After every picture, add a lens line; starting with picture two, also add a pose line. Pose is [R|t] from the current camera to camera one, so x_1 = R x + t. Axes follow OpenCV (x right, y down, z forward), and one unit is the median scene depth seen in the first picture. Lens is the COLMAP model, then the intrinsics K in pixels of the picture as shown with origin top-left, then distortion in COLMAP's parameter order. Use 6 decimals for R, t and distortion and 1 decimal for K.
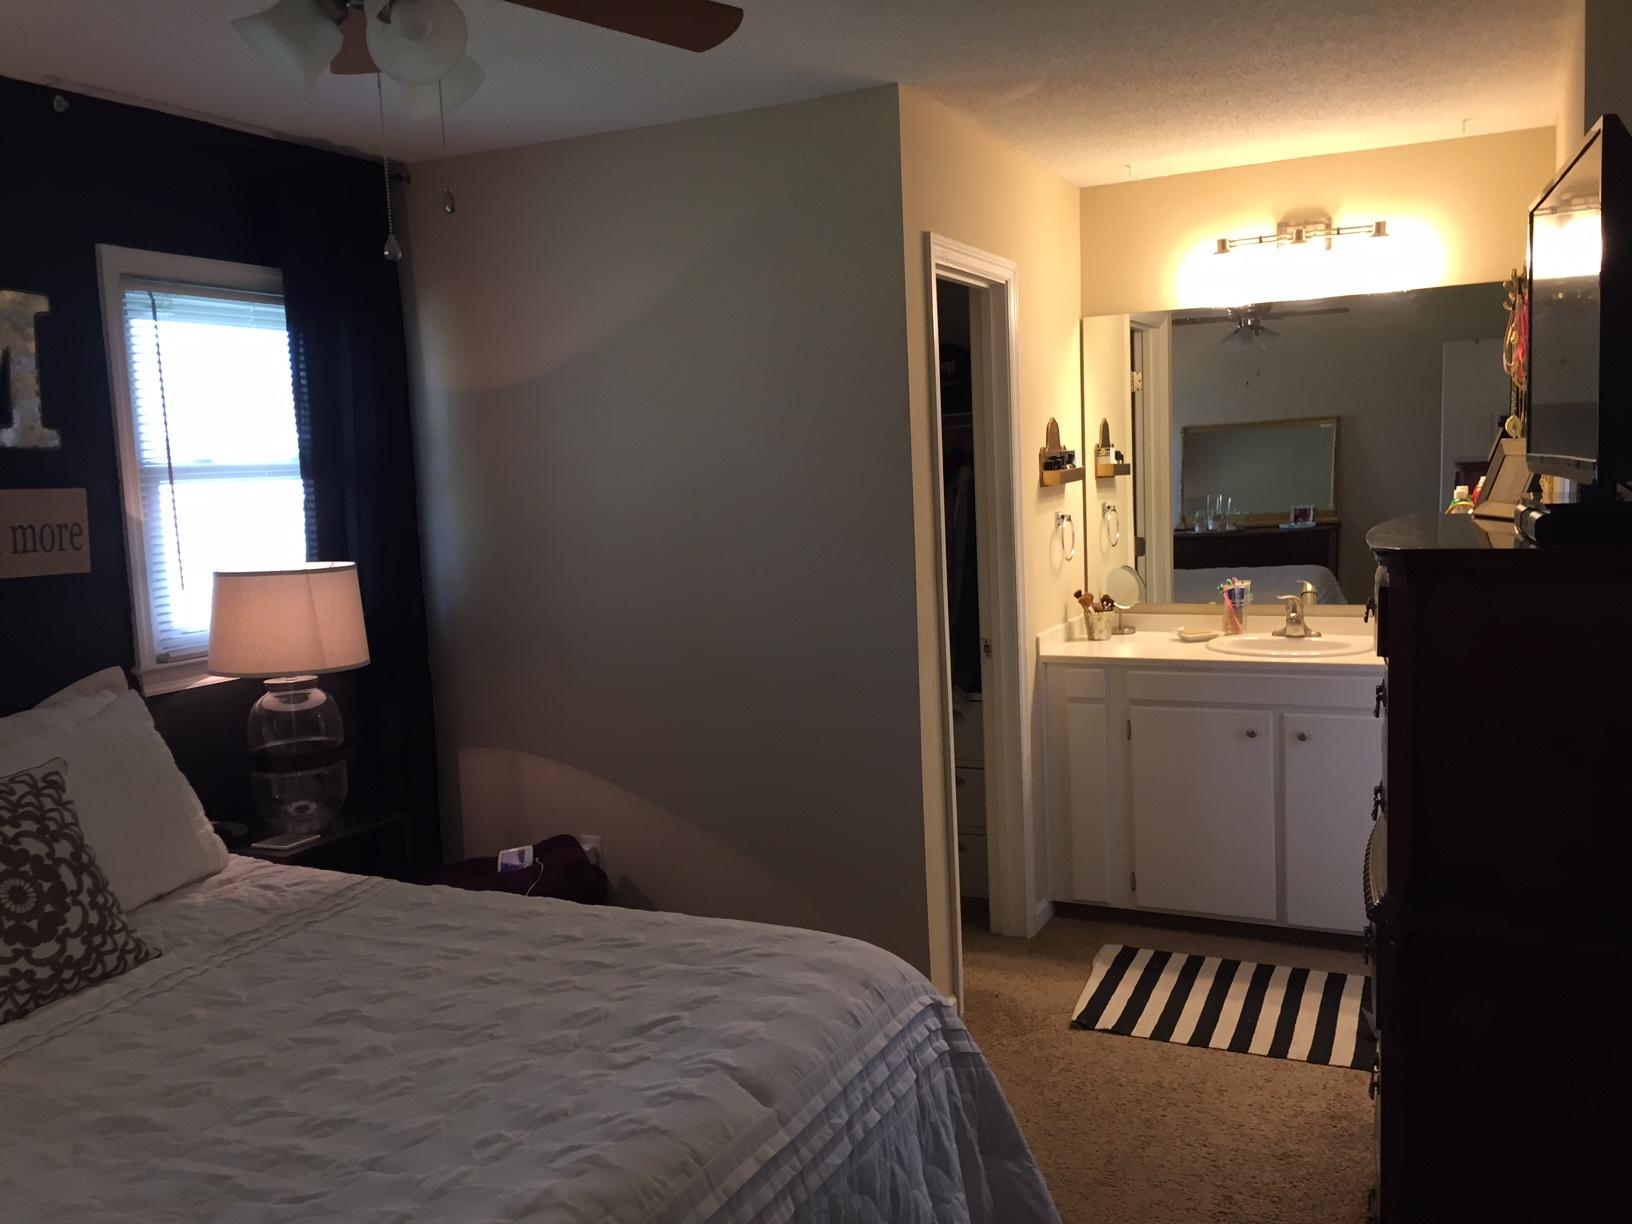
lens RADIAL K [[1403.5, 0, 816.0], [0, 1403.5, 612.0], [0, 0, 1]] dist [0.104826, -0.137858]
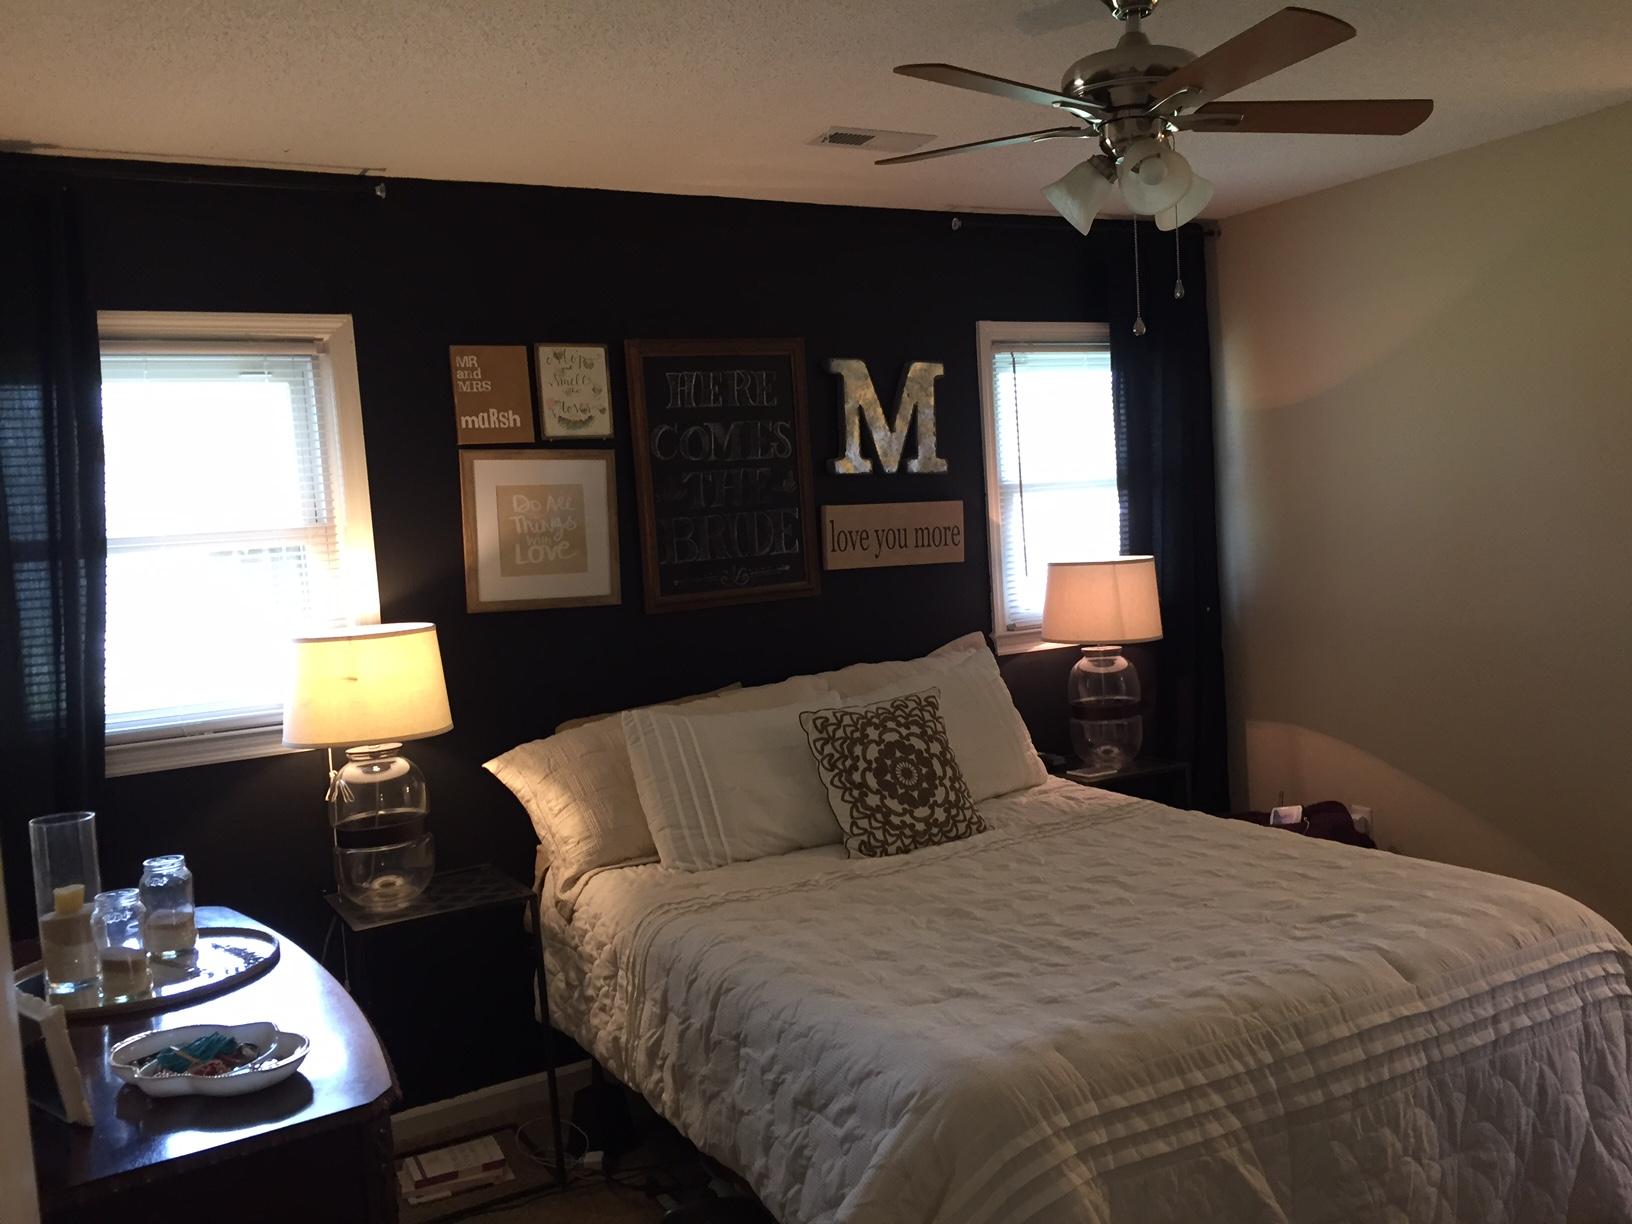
lens RADIAL K [[1403.5, 0, 816.0], [0, 1403.5, 612.0], [0, 0, 1]] dist [0.104826, -0.137858]
pose [[0.827734, 0.027583, -0.560443, 0.178108], [-0.030388, 0.999529, 0.004312, 0.025413], [0.560298, 0.013461, 0.828182, -0.265740]]
